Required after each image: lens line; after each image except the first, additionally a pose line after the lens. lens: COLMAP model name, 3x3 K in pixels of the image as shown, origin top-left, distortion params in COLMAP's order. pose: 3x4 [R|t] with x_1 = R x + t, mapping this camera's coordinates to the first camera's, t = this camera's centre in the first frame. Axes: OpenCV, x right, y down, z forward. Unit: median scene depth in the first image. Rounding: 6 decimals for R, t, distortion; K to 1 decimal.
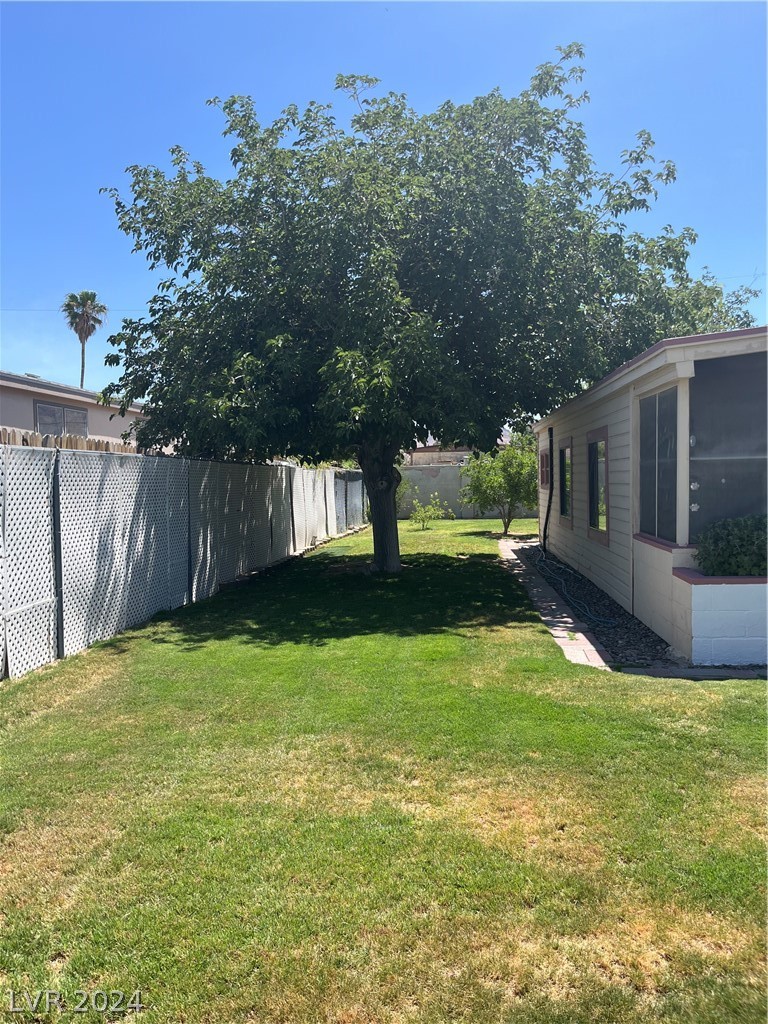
lens RADIAL K [[784.4, 0, 385.5], [0, 784.4, 509.8], [0, 0, 1]] dist [-0.000539, -0.003066]
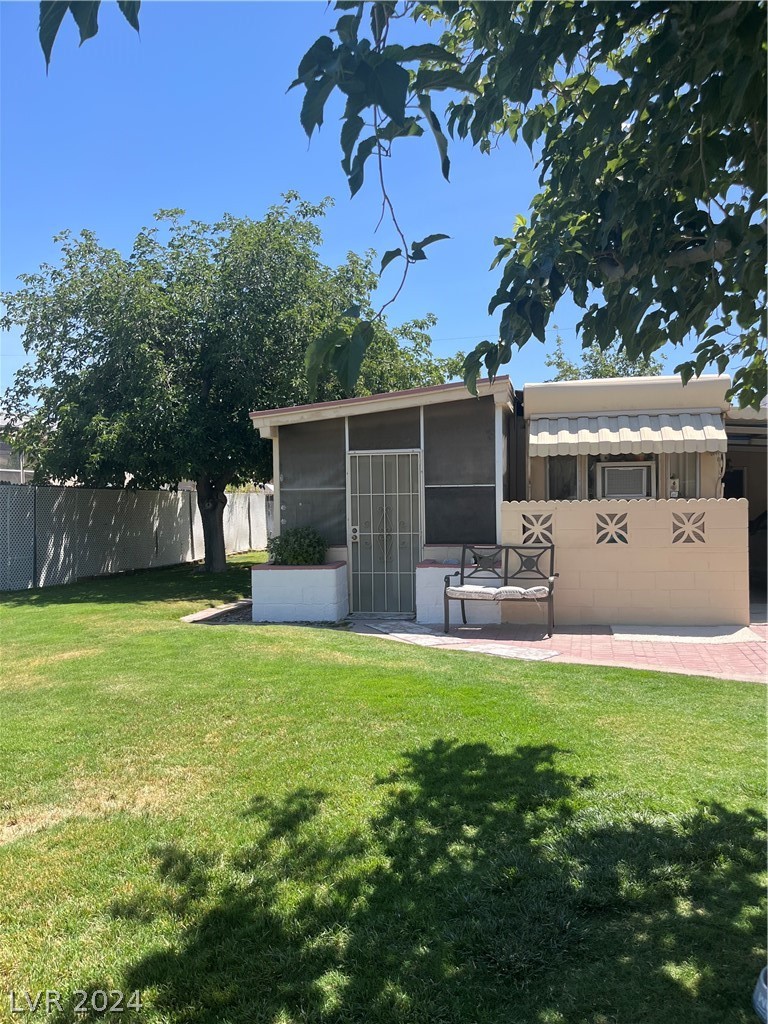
lens RADIAL K [[782.8, 0, 384.0], [0, 782.8, 512.0], [0, 0, 1]] dist [0.008890, -0.035336]
pose [[0.995034, 0.011411, -0.098875, 0.490529], [-0.013907, 0.999601, -0.024592, 0.008748], [0.098555, 0.025845, 0.994796, -0.327370]]
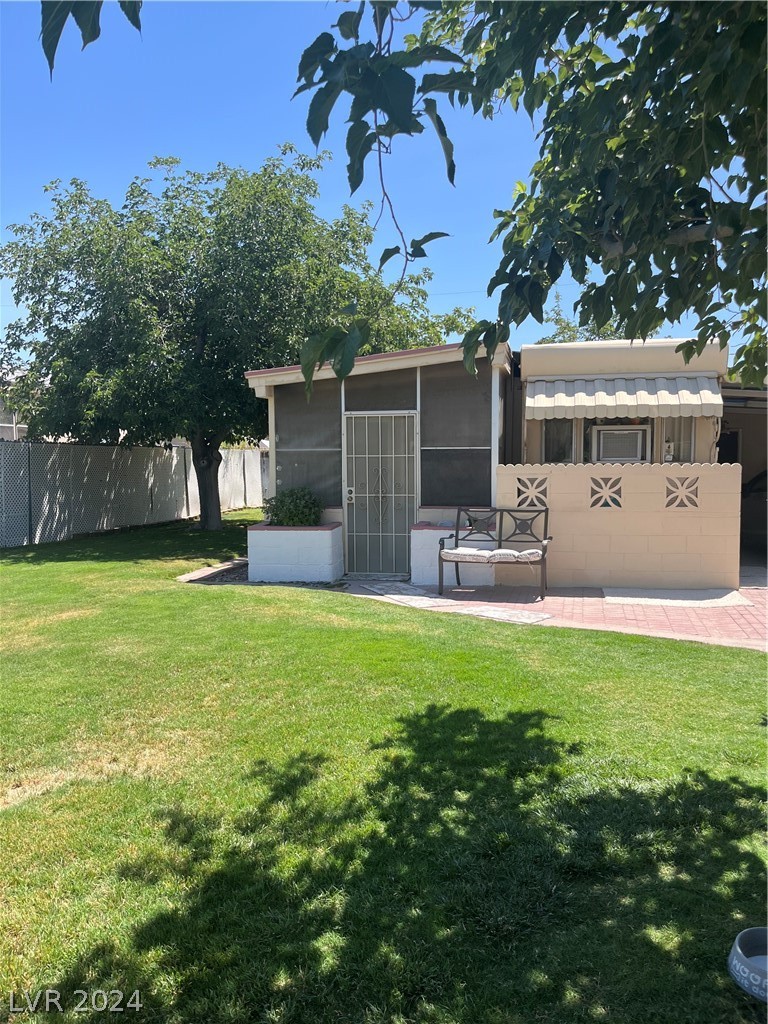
lens RADIAL K [[784.4, 0, 385.5], [0, 784.4, 509.8], [0, 0, 1]] dist [-0.000539, -0.003066]
pose [[0.995693, 0.024134, -0.089517, 0.490075], [-0.021485, 0.999306, 0.030444, 0.000086], [0.090189, -0.028389, 0.995520, -0.332473]]
